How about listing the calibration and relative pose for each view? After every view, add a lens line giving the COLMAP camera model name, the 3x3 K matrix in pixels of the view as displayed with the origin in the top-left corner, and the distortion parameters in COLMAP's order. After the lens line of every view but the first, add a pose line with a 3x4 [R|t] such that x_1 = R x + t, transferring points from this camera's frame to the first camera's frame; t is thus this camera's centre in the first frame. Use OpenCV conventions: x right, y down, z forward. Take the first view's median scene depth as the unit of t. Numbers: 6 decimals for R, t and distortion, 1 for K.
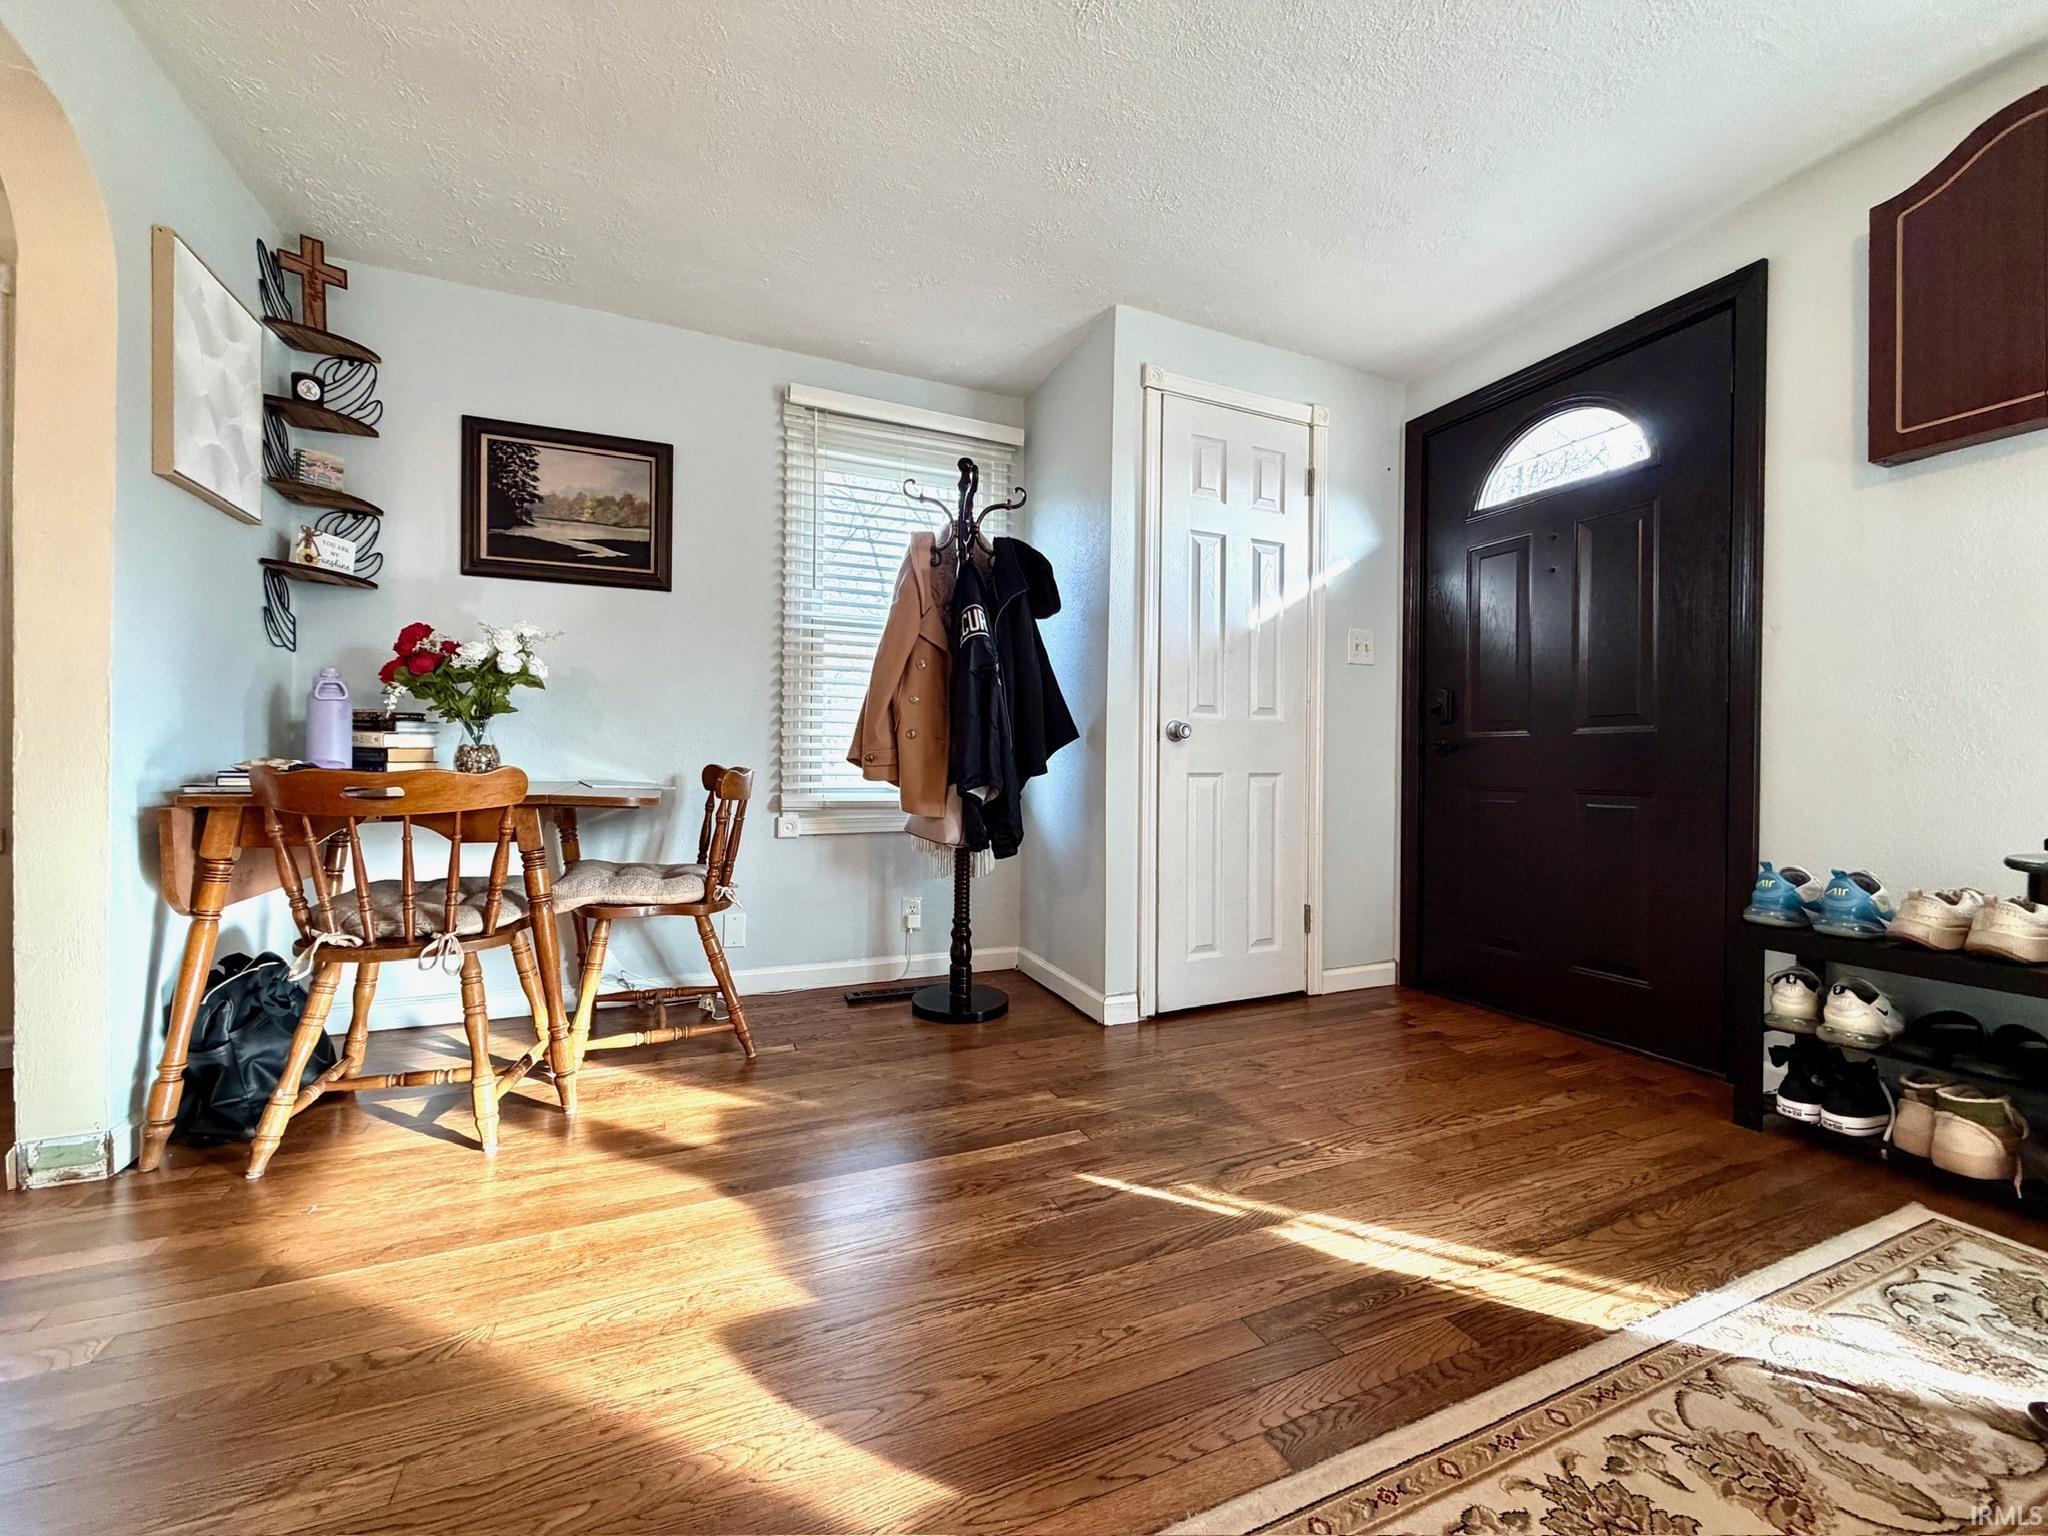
lens RADIAL K [[809.3, 0, 1020.0], [0, 809.3, 767.0], [0, 0, 1]] dist [-0.000277, -0.000415]
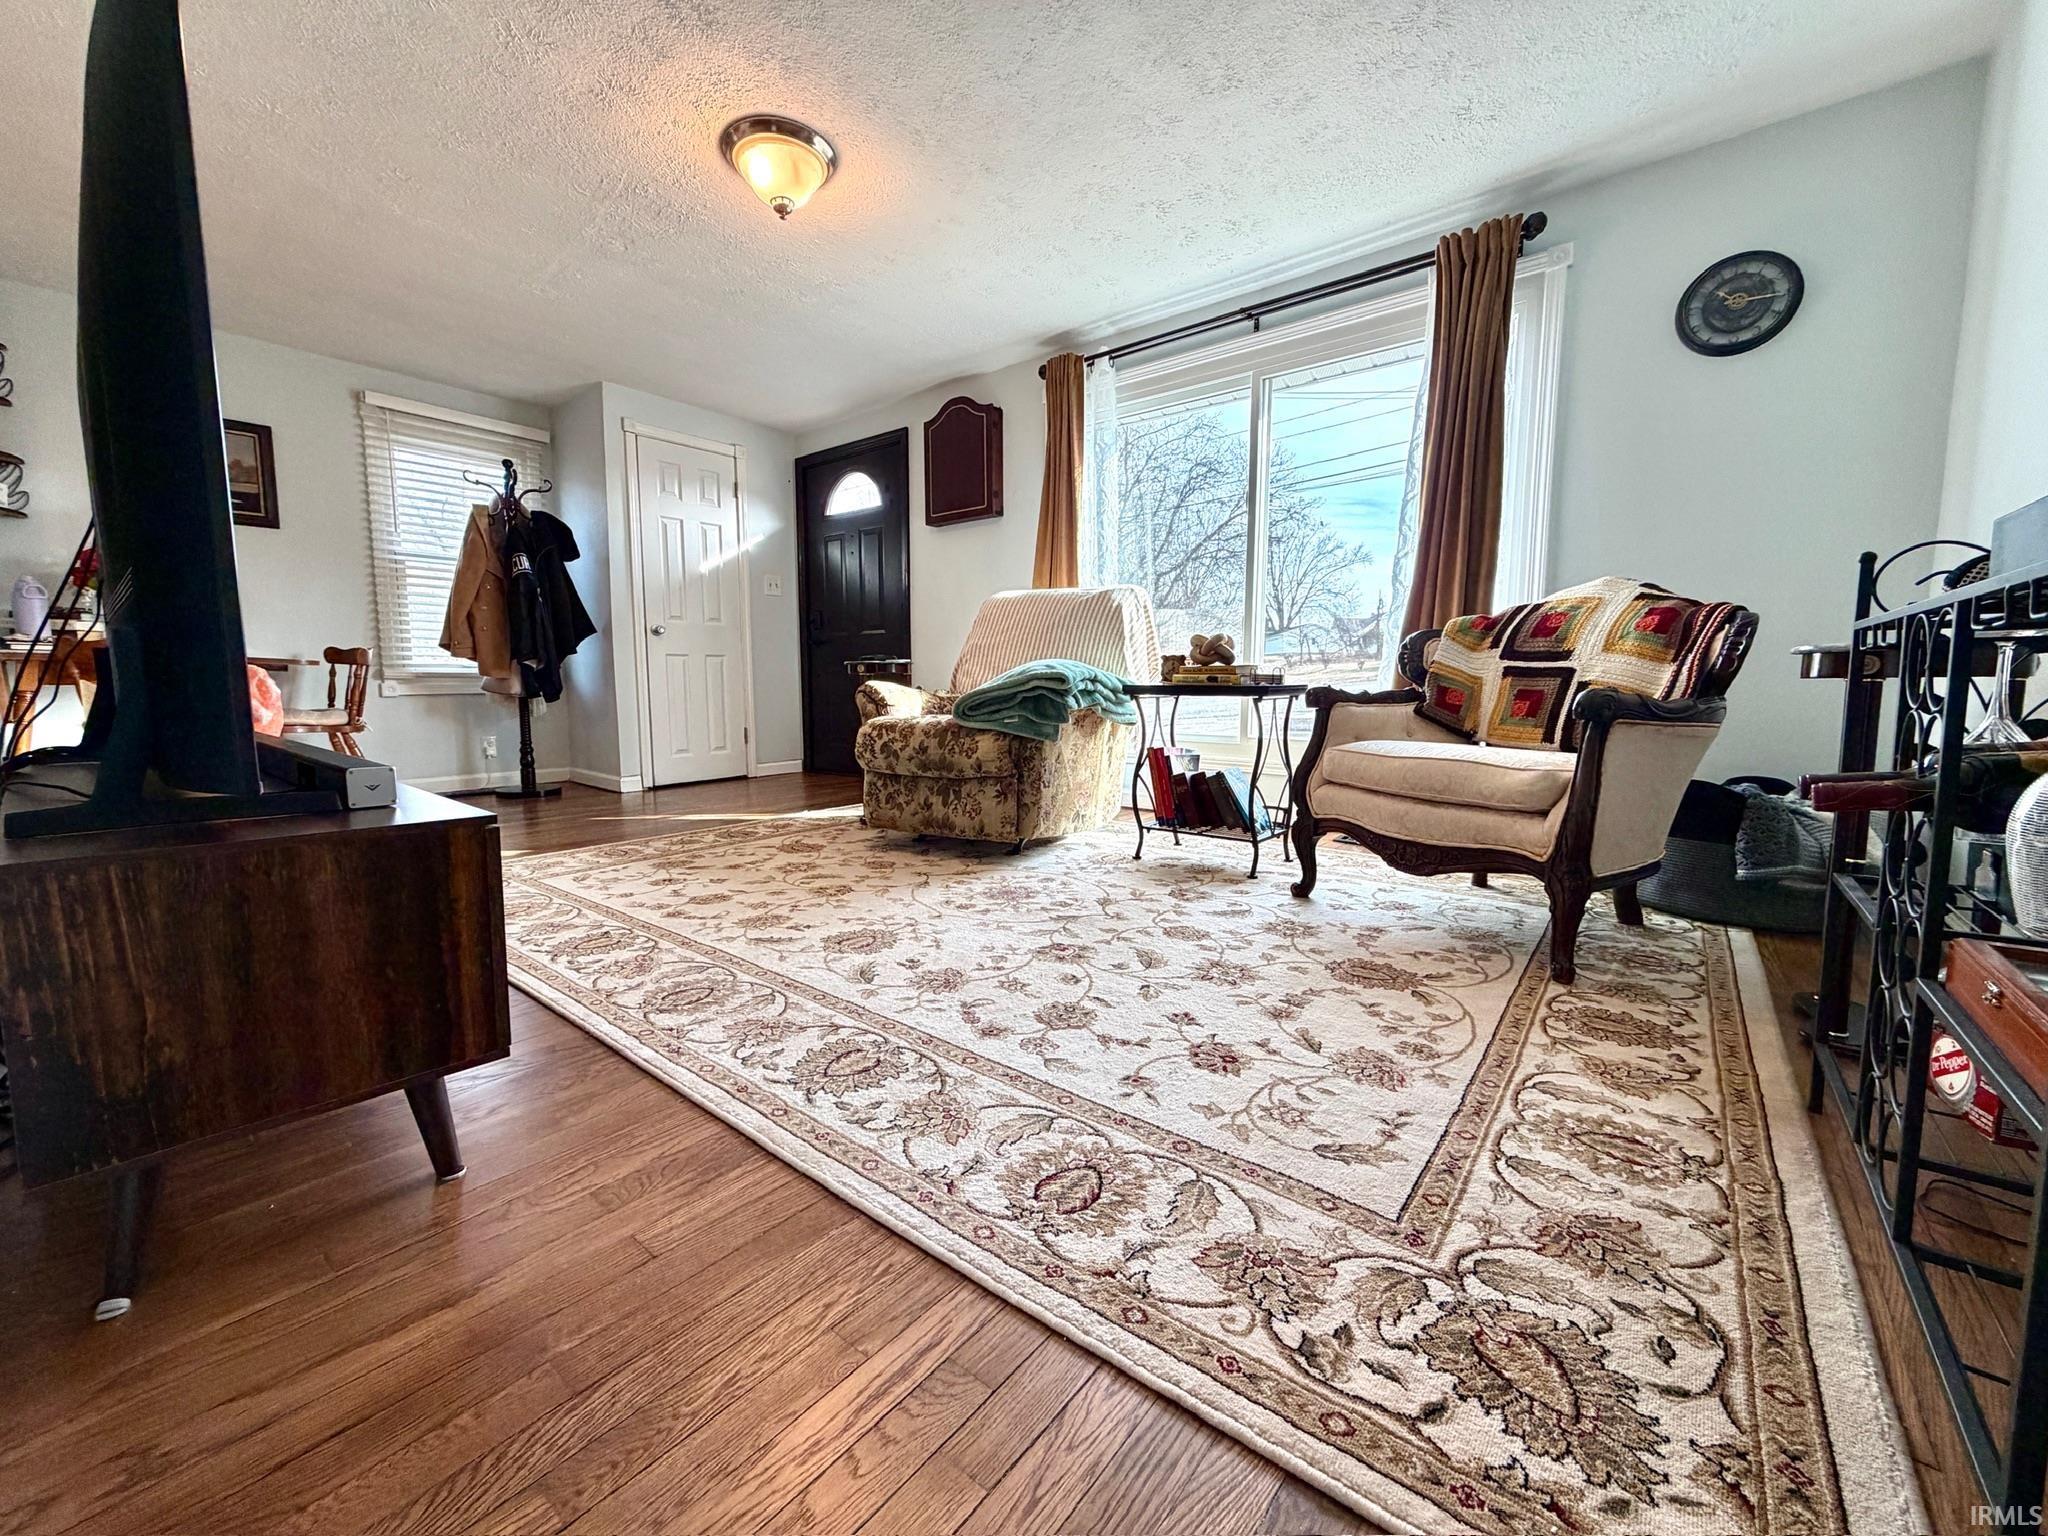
lens RADIAL K [[809.3, 0, 1020.0], [0, 809.3, 767.0], [0, 0, 1]] dist [-0.000277, -0.000415]
pose [[0.887499, -0.059631, 0.456936, 0.067158], [0.010627, 0.993977, 0.109075, 0.068530], [-0.460688, -0.091948, 0.882787, -0.962013]]
